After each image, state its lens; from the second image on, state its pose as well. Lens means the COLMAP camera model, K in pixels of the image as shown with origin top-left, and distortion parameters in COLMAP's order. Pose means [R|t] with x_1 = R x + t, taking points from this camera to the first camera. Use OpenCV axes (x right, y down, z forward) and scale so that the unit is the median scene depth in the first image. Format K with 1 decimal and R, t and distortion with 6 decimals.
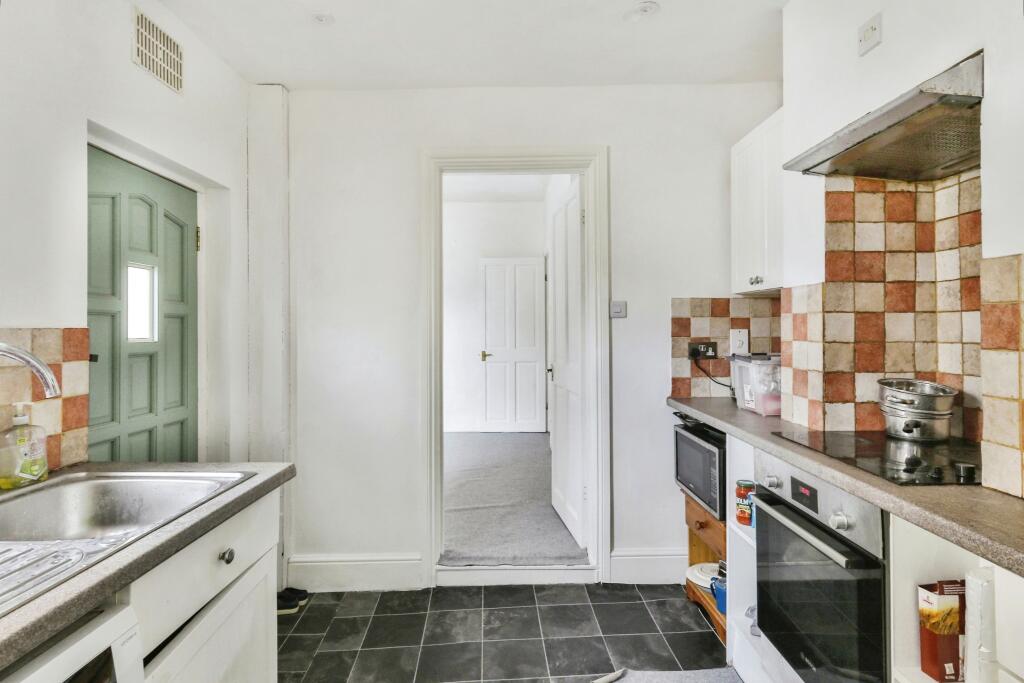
lens RADIAL K [[555.4, 0, 513.3], [0, 555.4, 334.4], [0, 0, 1]] dist [0.008724, 0.001152]
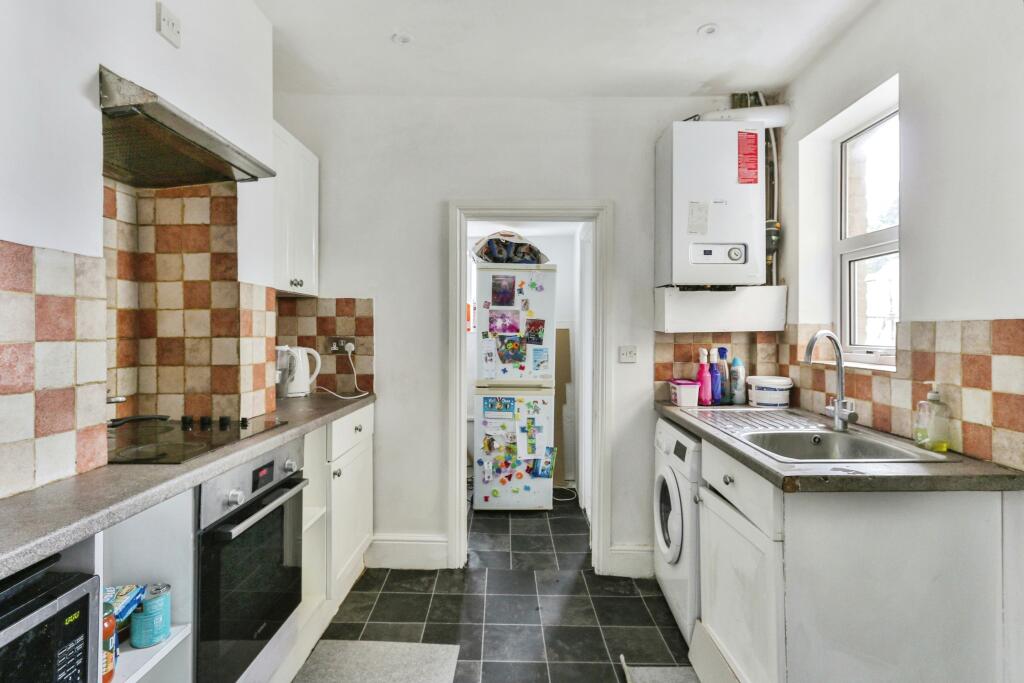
lens RADIAL K [[555.4, 0, 509.9], [0, 555.4, 336.5], [0, 0, 1]] dist [0.008724, 0.001152]
pose [[-0.999284, 0.003014, 0.037715, -0.000539], [0.003837, 0.999756, 0.021775, -0.006437], [-0.037640, 0.021904, -0.999051, 1.996309]]
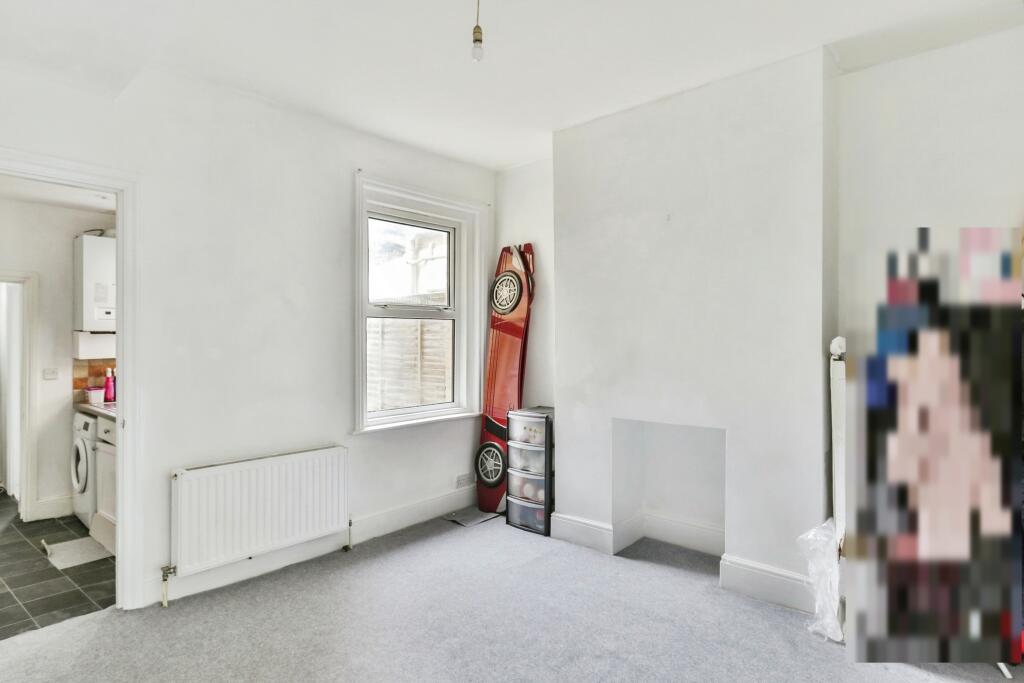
lens RADIAL K [[555.4, 0, 509.9], [0, 555.4, 343.2], [0, 0, 1]] dist [0.008724, 0.001152]
pose [[-0.676968, 0.007203, -0.735977, 0.179846], [-0.004134, 0.999899, 0.013589, -0.101432], [0.736001, 0.012242, -0.676870, 3.672255]]
